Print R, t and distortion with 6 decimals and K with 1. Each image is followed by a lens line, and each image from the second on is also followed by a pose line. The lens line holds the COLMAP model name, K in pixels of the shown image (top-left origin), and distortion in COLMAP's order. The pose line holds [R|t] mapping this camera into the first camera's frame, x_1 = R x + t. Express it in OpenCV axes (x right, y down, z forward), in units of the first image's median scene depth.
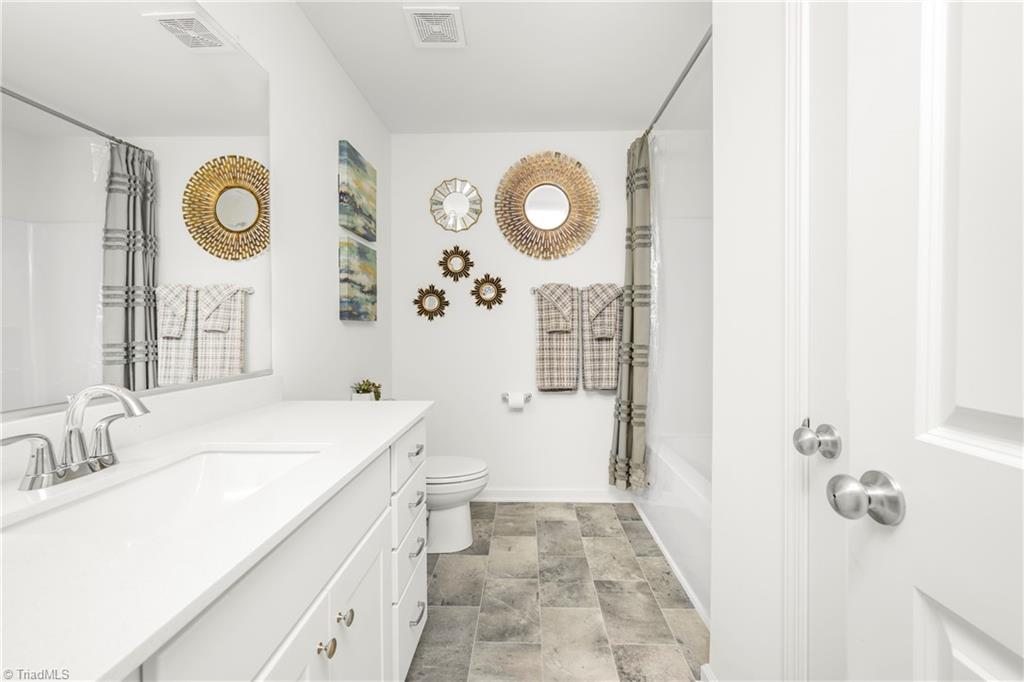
lens RADIAL K [[442.0, 0, 511.6], [0, 442.0, 337.5], [0, 0, 1]] dist [-0.001679, -0.000297]
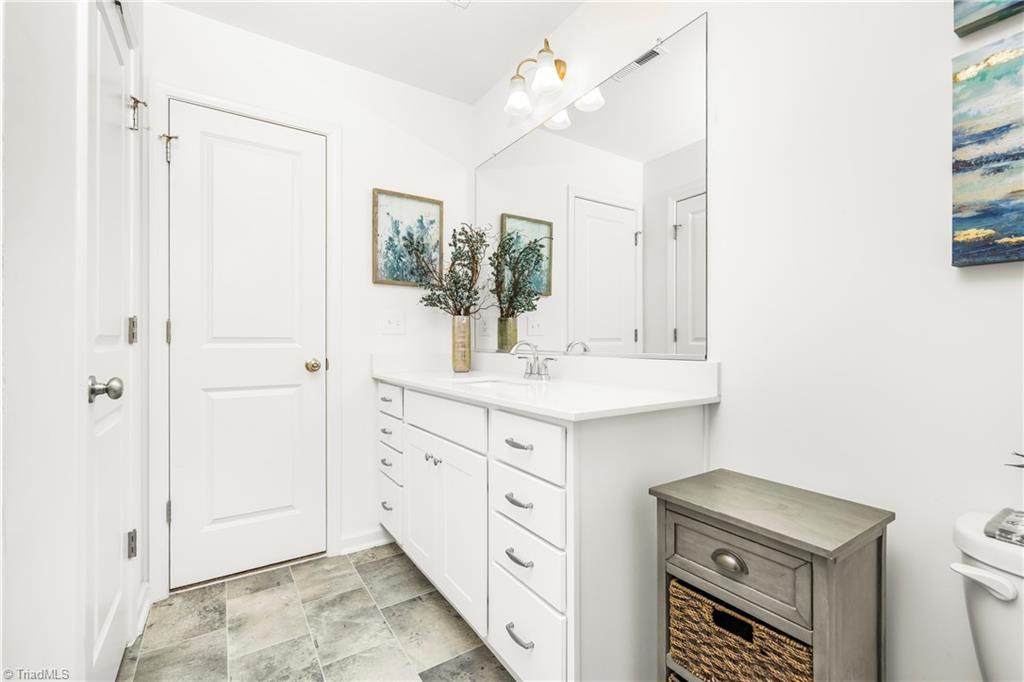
lens RADIAL K [[442.0, 0, 510.3], [0, 442.0, 338.8], [0, 0, 1]] dist [-0.001679, -0.000297]
pose [[-0.821687, 0.009224, -0.569865, 0.228137], [0.003802, 0.999935, 0.010704, 0.026927], [0.569927, 0.006629, -0.821669, 1.917060]]
